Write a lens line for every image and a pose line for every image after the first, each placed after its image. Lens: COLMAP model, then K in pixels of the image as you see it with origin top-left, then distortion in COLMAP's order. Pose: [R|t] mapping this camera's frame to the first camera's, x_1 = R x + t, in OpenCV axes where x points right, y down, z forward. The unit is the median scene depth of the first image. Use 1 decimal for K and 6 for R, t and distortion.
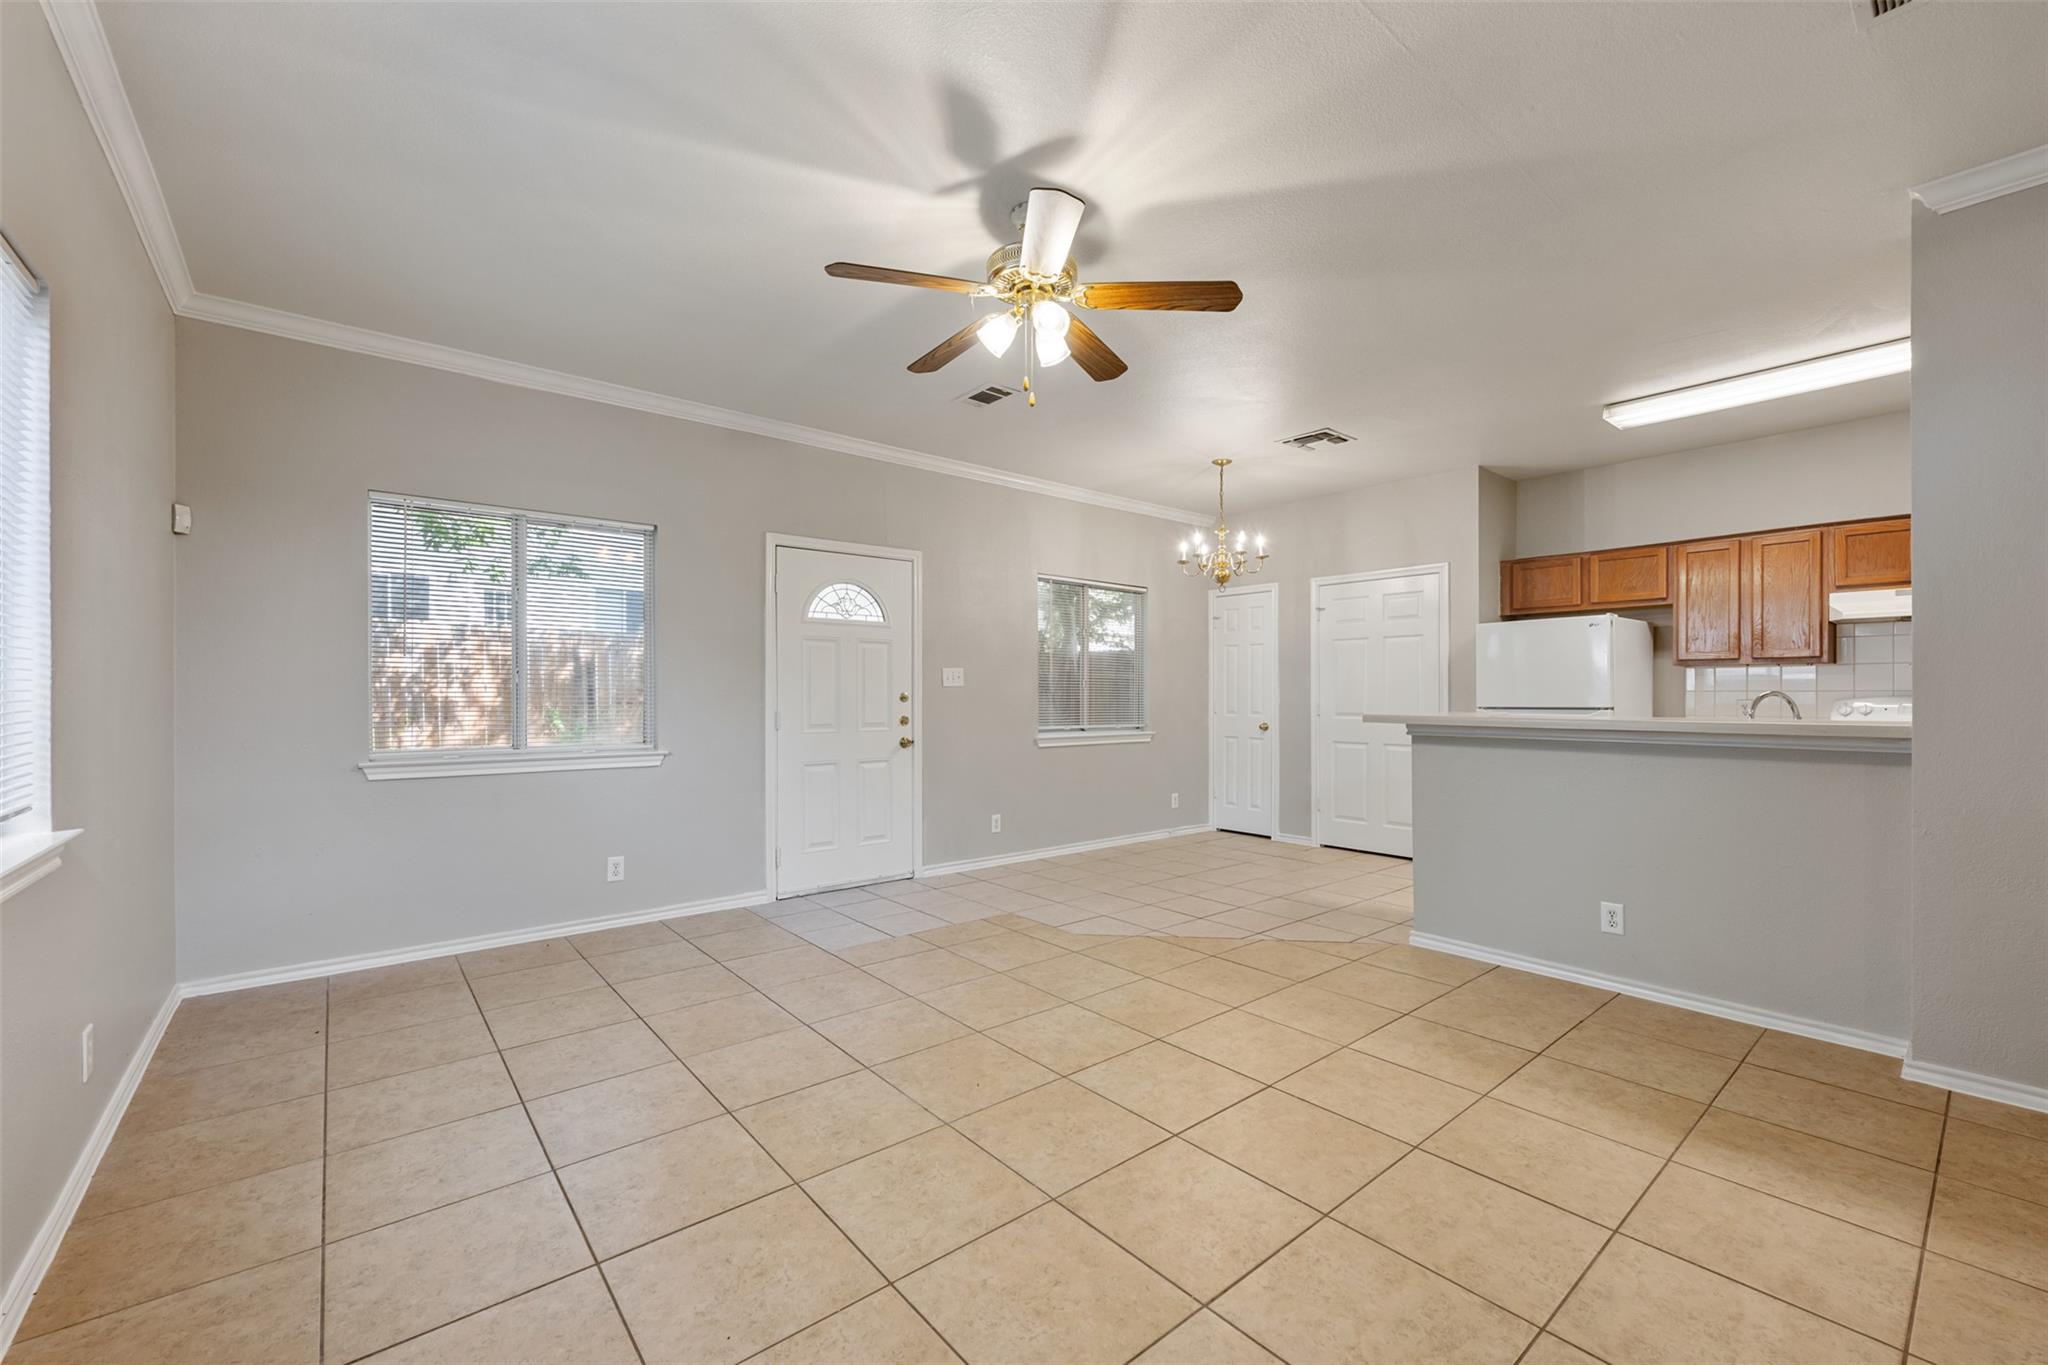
lens RADIAL K [[827.1, 0, 1021.4], [0, 827.1, 692.7], [0, 0, 1]] dist [-0.001484, -0.000142]
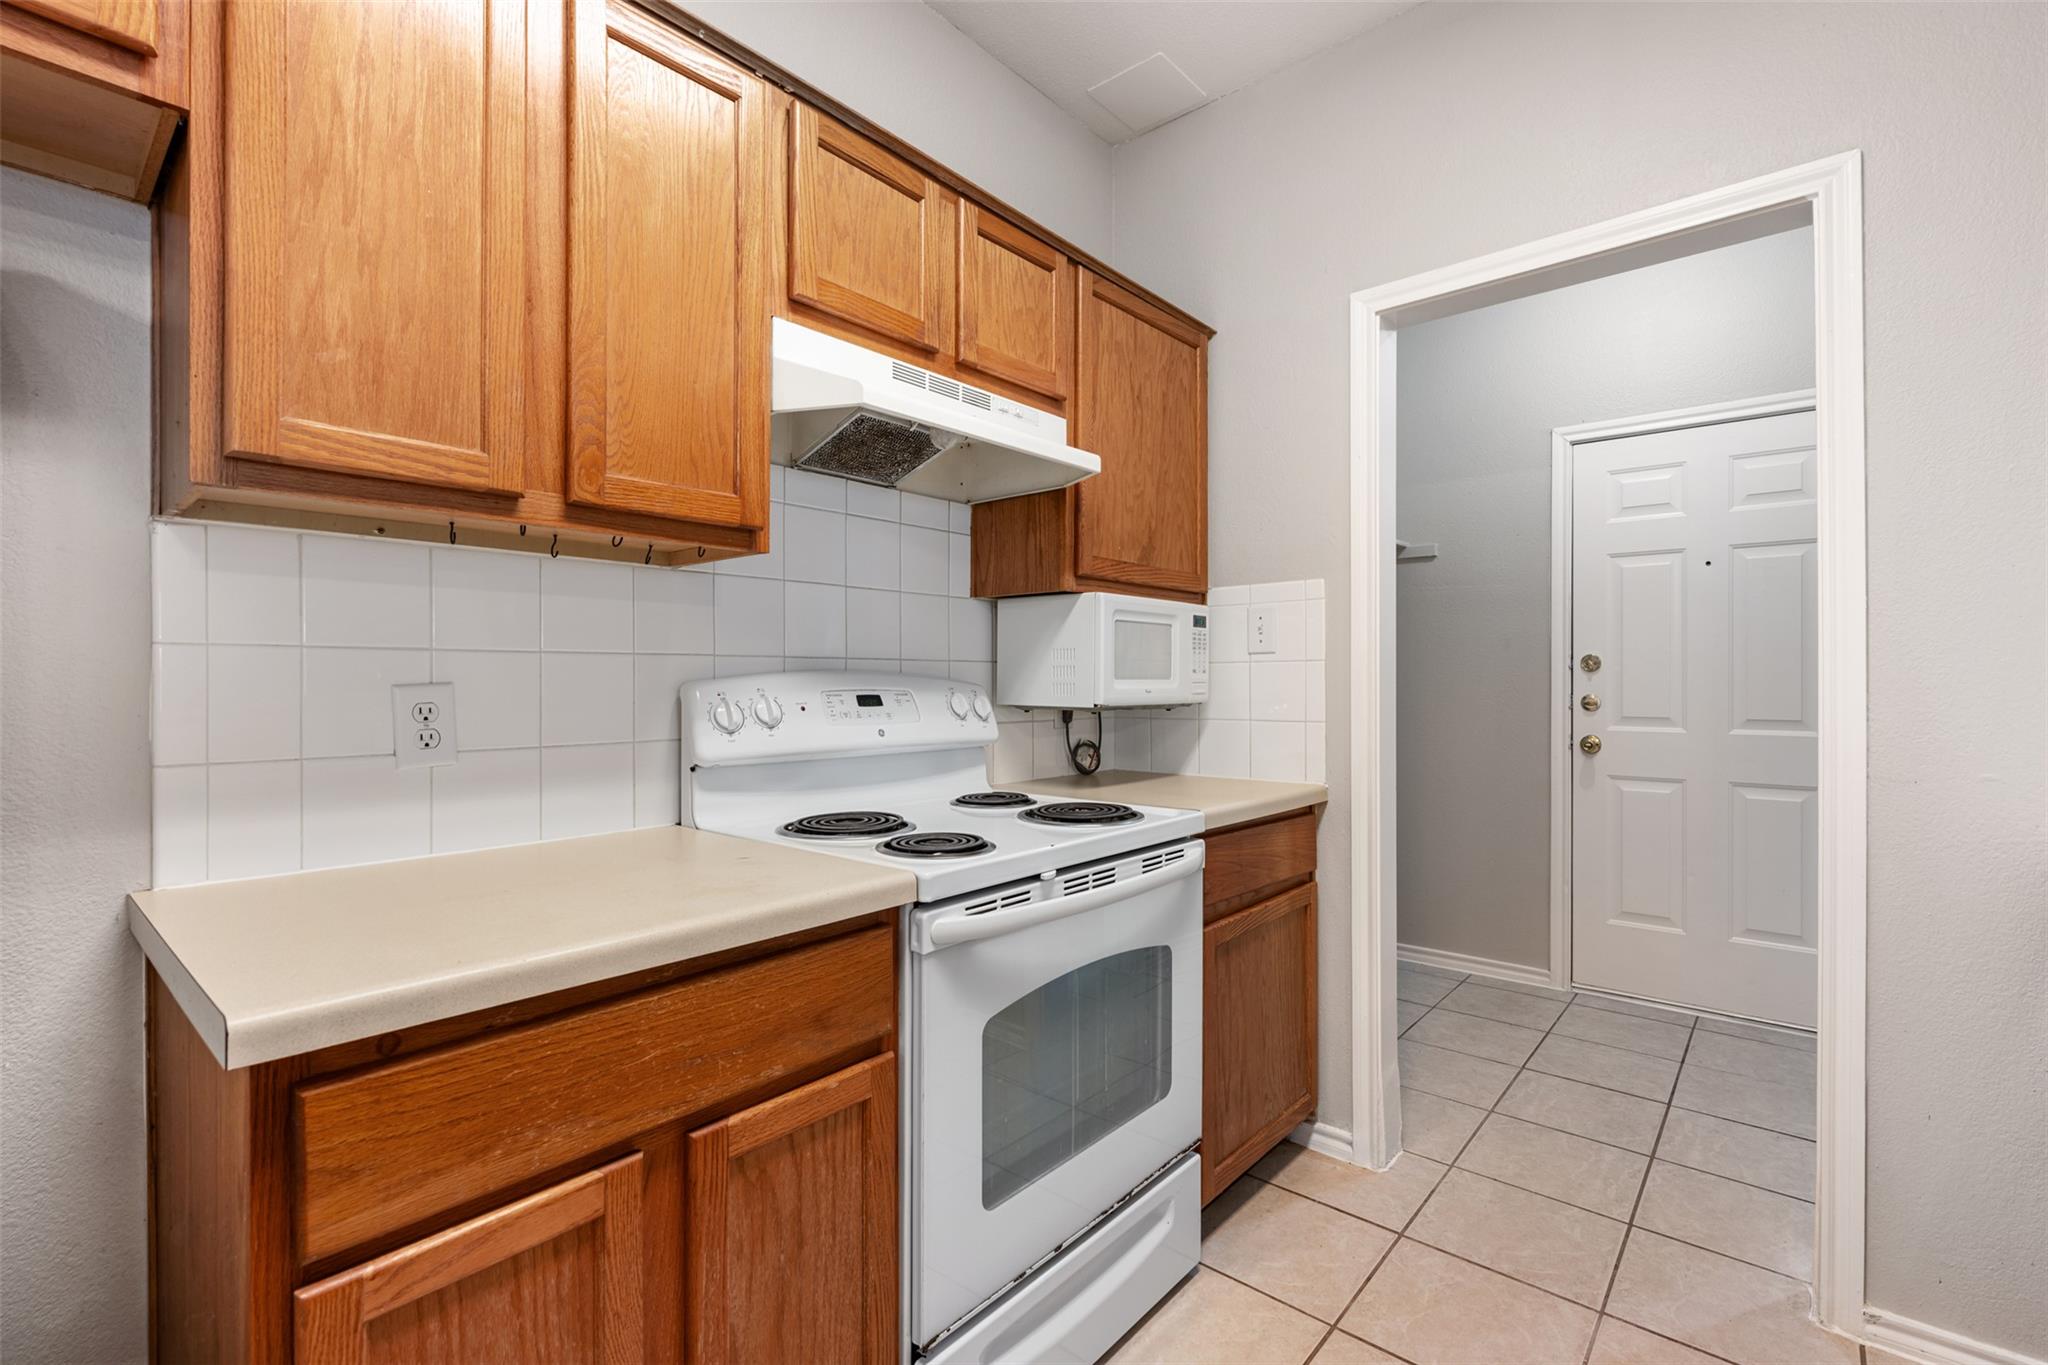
lens RADIAL K [[916.0, 0, 1024.0], [0, 916.0, 682.5], [0, 0, 1]] dist [-0.000068, -0.000015]
pose [[-0.166713, -0.002825, 0.986001, 0.674465], [-0.002172, 0.999995, 0.002498, 0.008199], [-0.986003, -0.001726, -0.166718, 1.005827]]
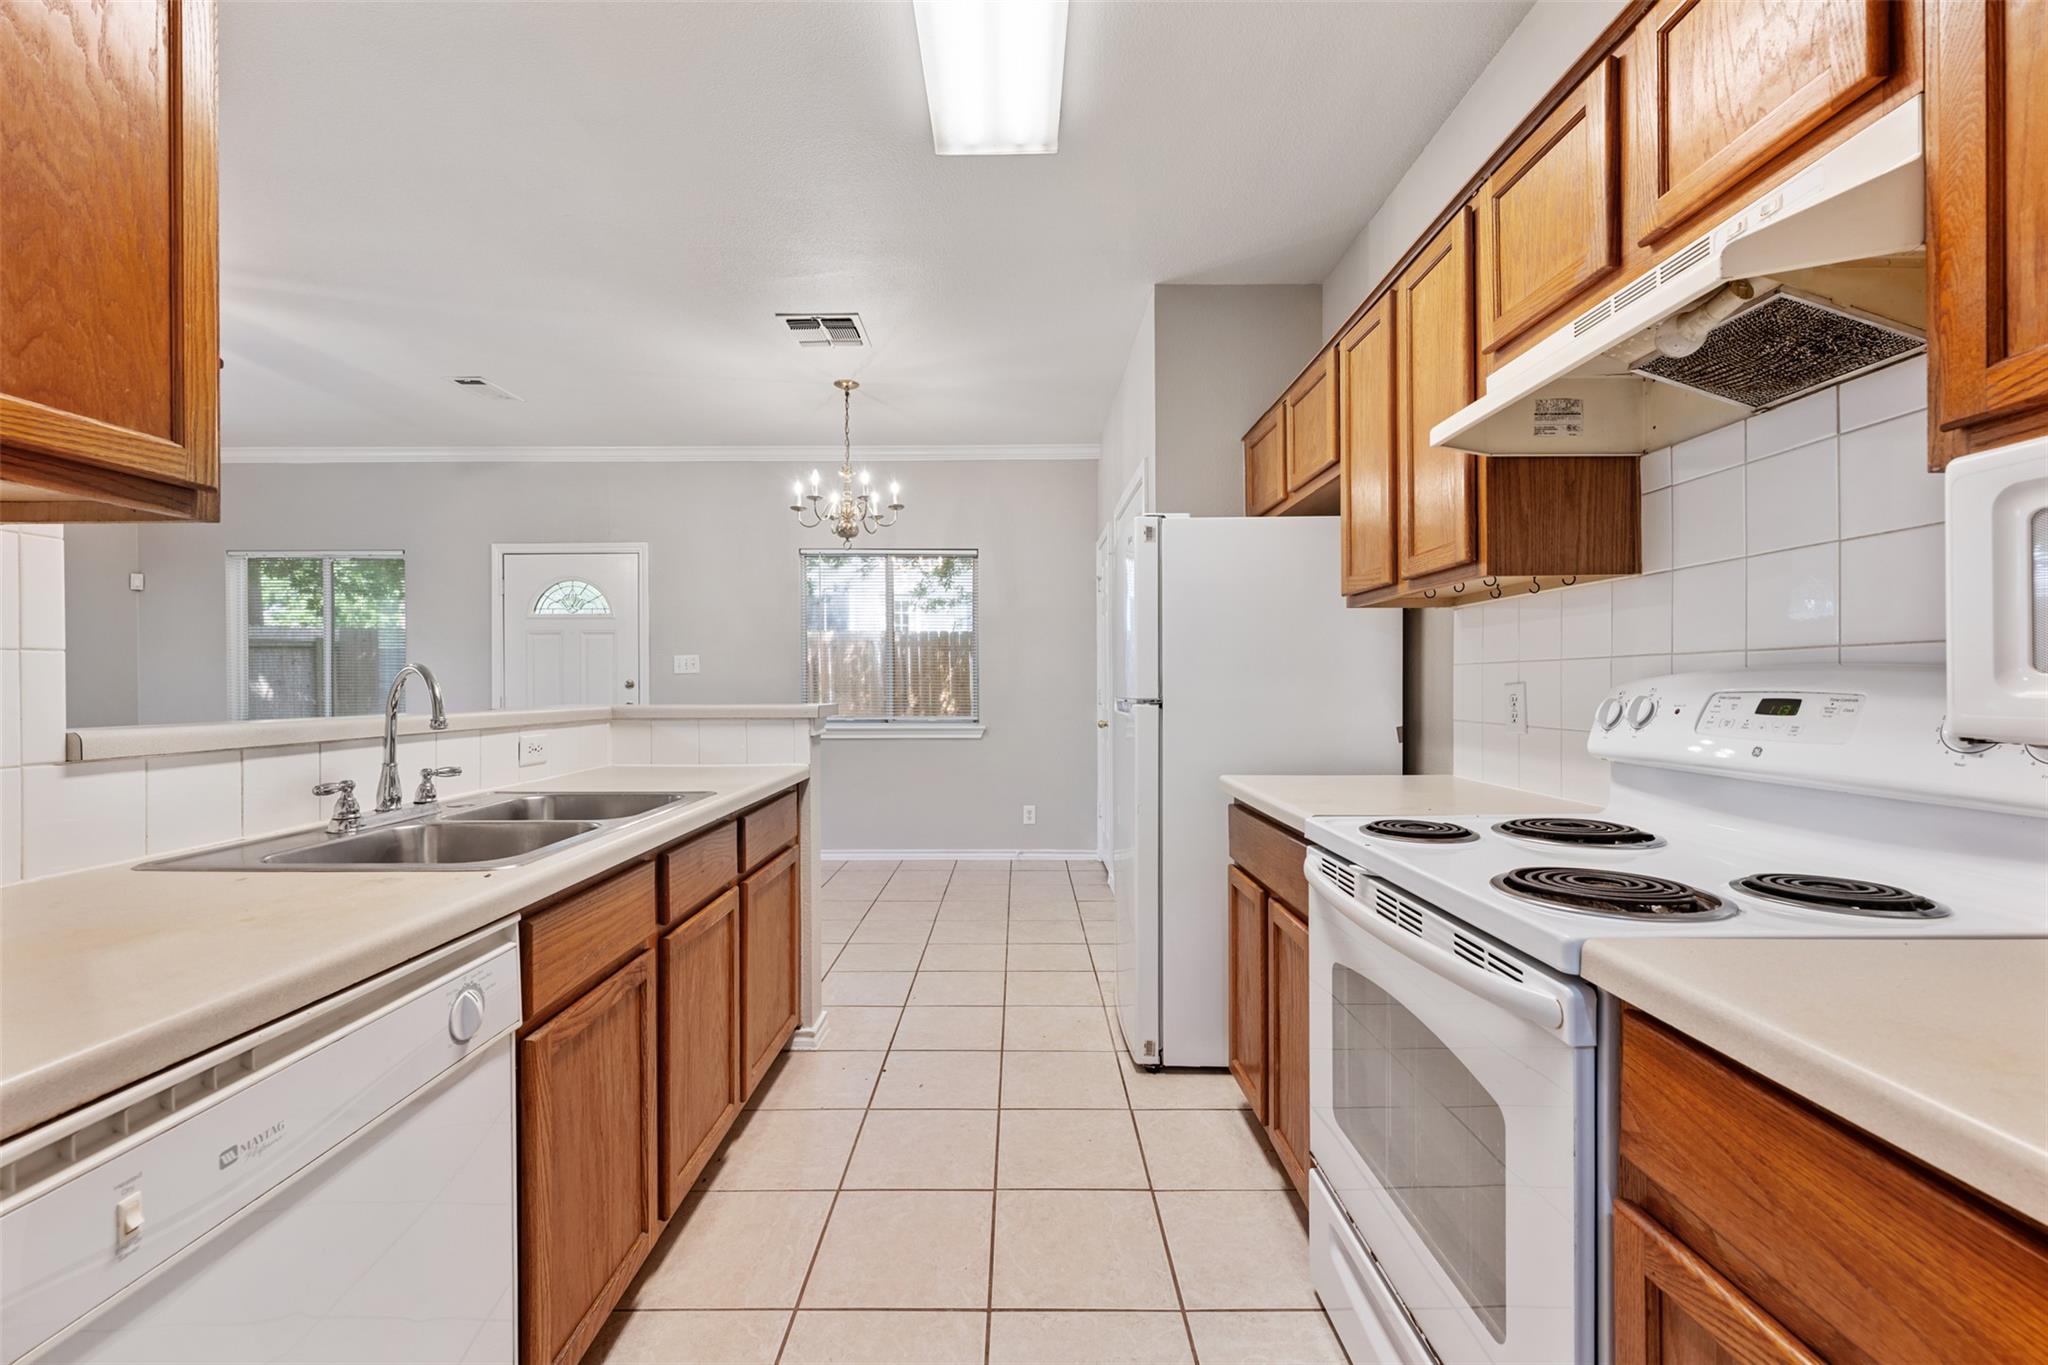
lens RADIAL K [[826.7, 0, 1013.2], [0, 826.7, 671.7], [0, 0, 1]] dist [0.009084, 0.000165]
pose [[0.763466, -0.013055, -0.645716, 1.094765], [0.007040, 0.999905, -0.011892, 0.006676], [0.645810, 0.004534, 0.763485, 0.628788]]
